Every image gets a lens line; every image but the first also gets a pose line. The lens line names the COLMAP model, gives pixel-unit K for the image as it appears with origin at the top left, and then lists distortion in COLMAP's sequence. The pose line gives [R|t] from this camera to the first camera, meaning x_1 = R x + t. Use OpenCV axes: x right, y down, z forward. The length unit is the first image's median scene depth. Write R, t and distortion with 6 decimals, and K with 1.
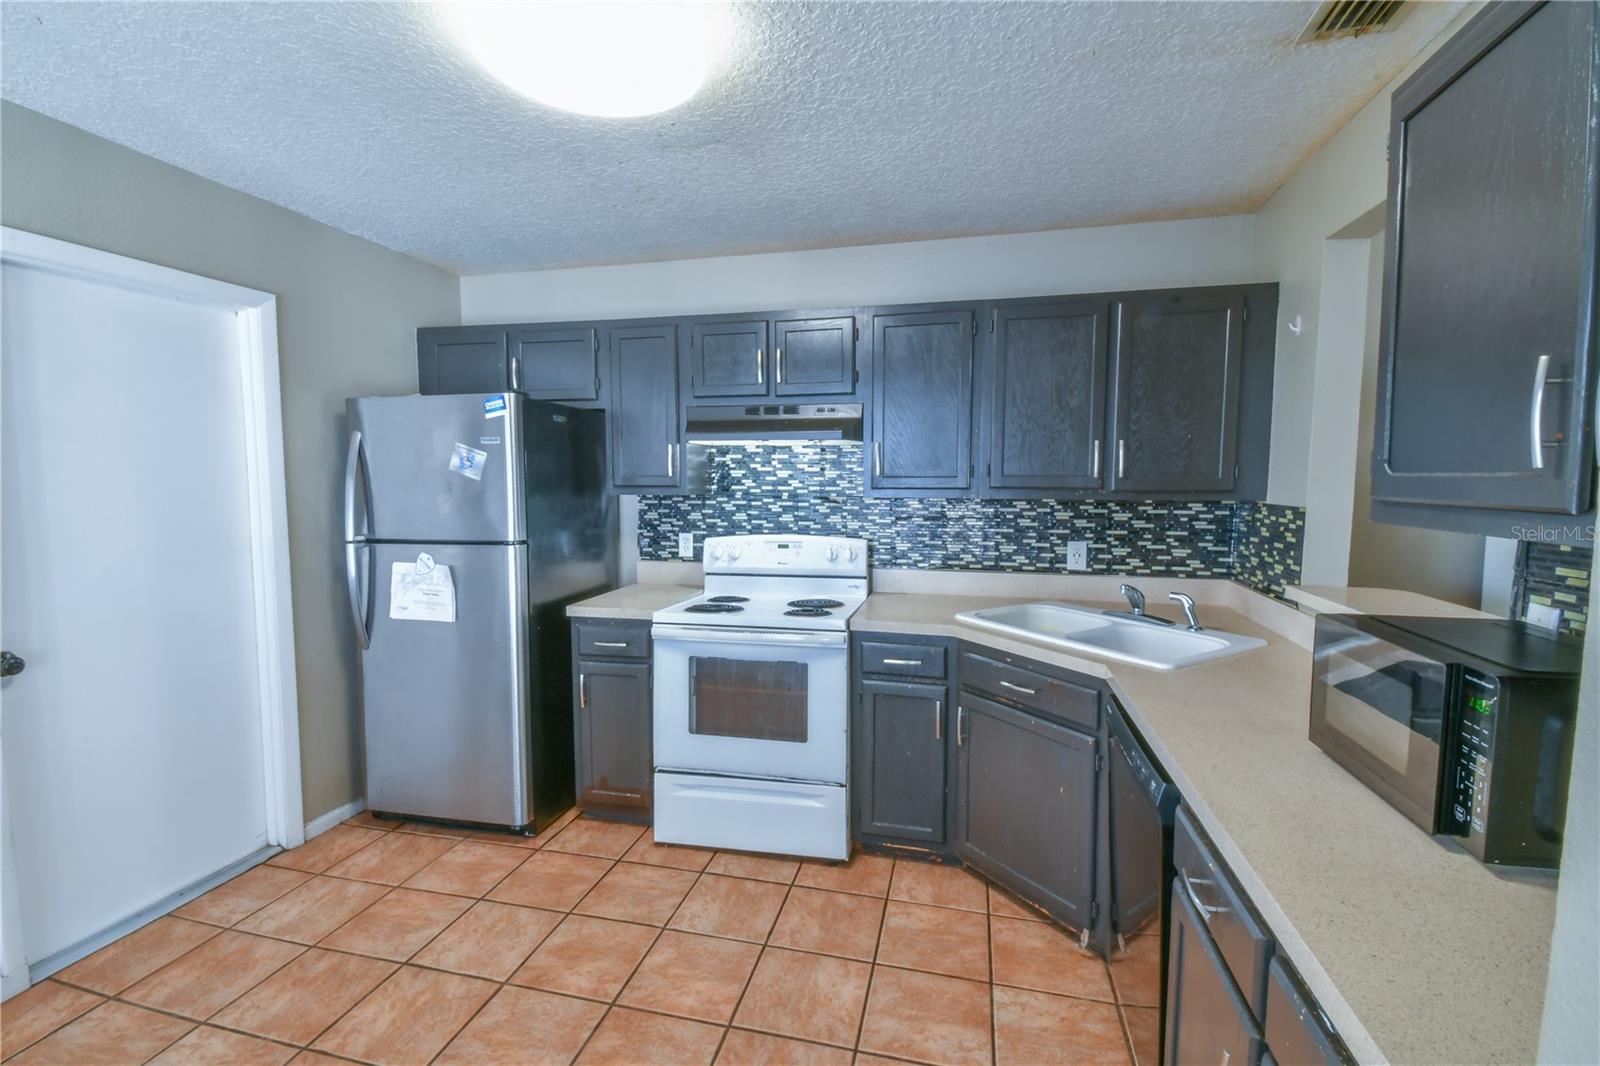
lens RADIAL K [[715.2, 0, 783.8], [0, 715.2, 563.0], [0, 0, 1]] dist [0.002014, -0.000360]
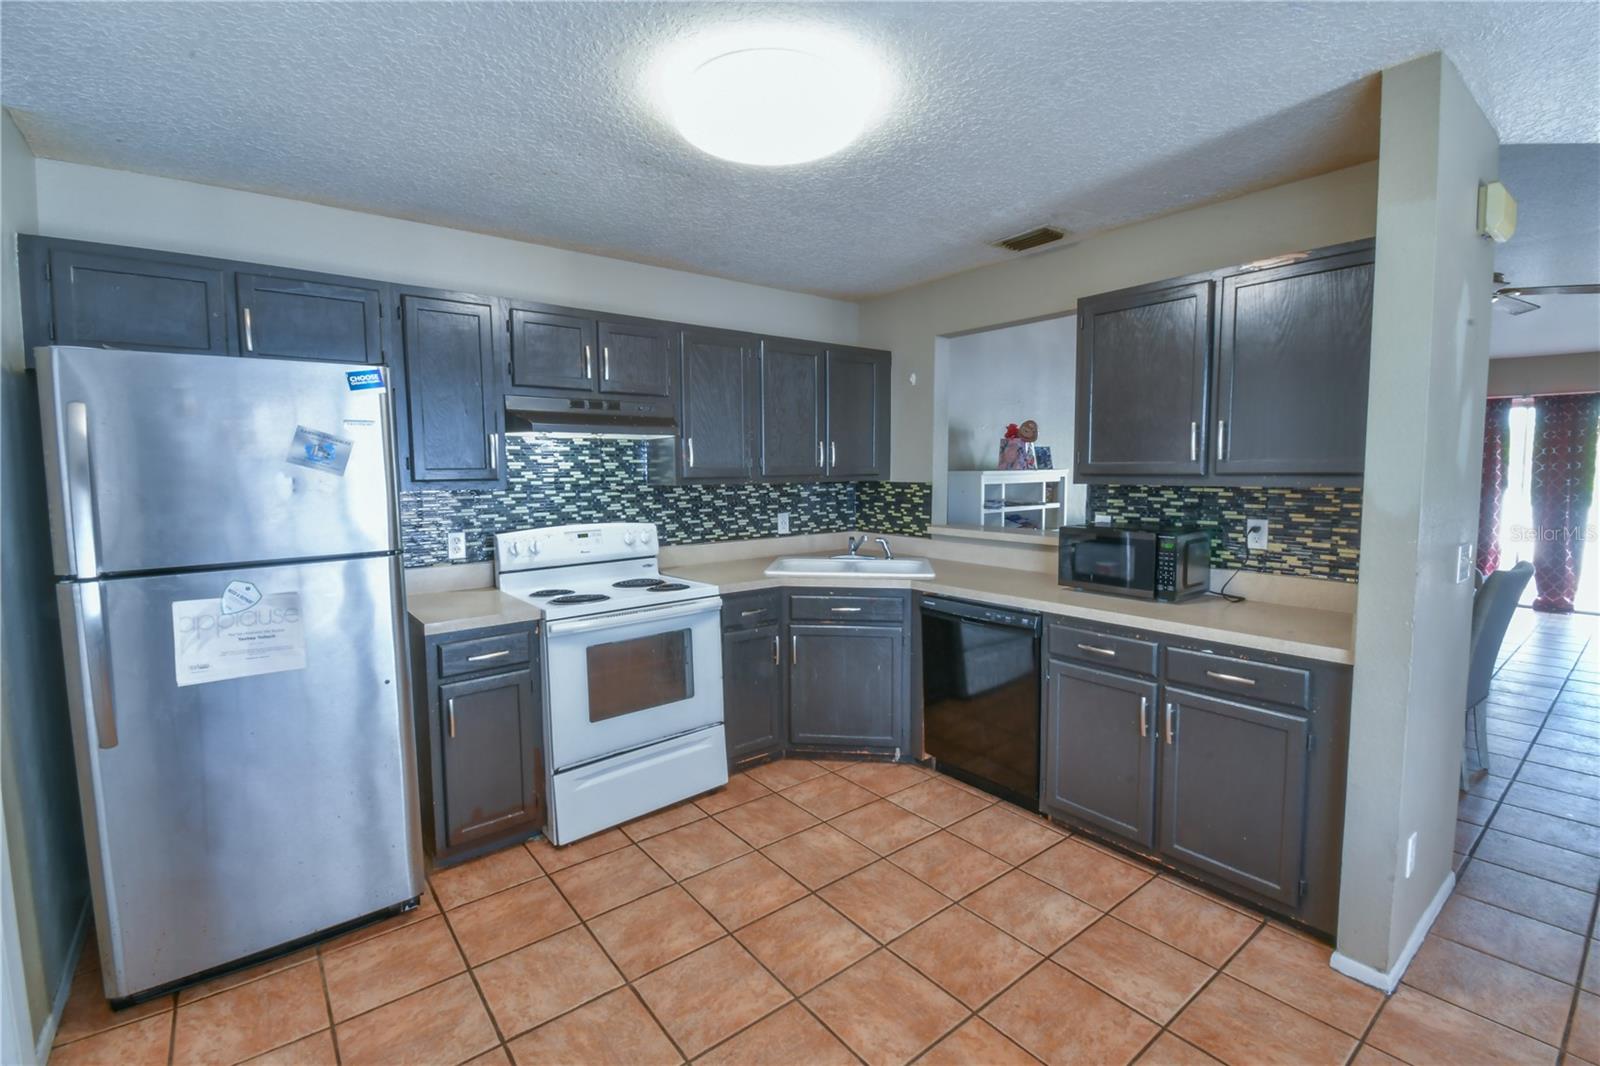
lens RADIAL K [[715.2, 0, 783.8], [0, 715.2, 563.0], [0, 0, 1]] dist [0.002014, -0.000360]
pose [[0.610760, -0.111841, 0.783877, -0.721850], [0.102849, 0.992793, 0.061514, -0.020006], [-0.785108, 0.043050, 0.617861, 0.147226]]
